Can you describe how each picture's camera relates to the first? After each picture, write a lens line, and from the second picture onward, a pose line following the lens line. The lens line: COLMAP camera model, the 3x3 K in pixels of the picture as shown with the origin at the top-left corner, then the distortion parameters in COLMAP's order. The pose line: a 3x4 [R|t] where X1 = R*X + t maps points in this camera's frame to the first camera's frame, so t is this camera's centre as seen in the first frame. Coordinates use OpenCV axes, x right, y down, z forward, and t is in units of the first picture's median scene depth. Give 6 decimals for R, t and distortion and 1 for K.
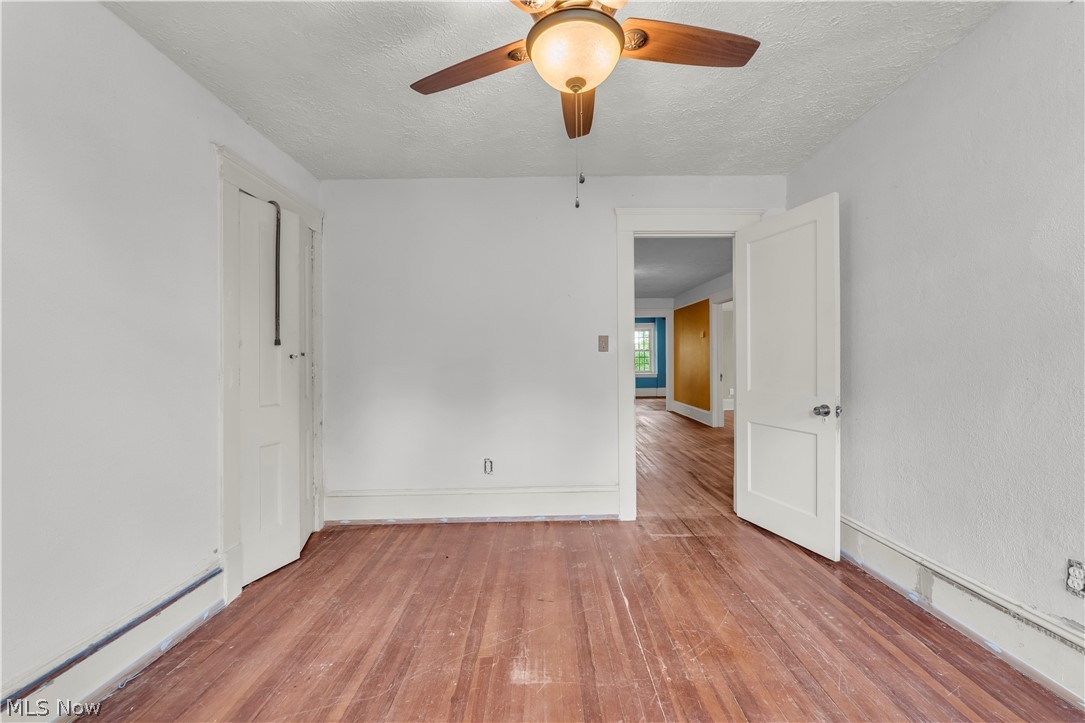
lens RADIAL K [[442.7, 0, 539.5], [0, 442.7, 363.2], [0, 0, 1]] dist [-0.000020, -0.000542]
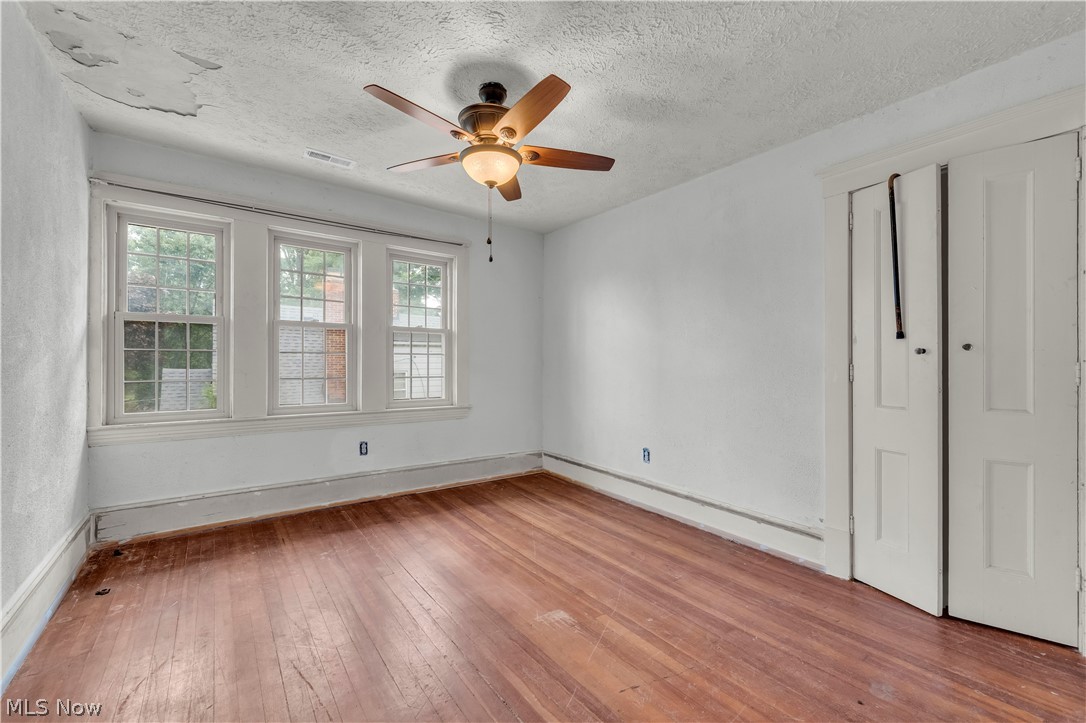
lens RADIAL K [[443.1, 0, 548.1], [0, 443.1, 360.9], [0, 0, 1]] dist [-0.000020, -0.000542]
pose [[-0.791232, 0.001109, -0.611515, 0.612221], [0.001145, 0.999999, 0.000333, 0.001699], [0.611515, -0.000437, -0.791233, 1.633173]]
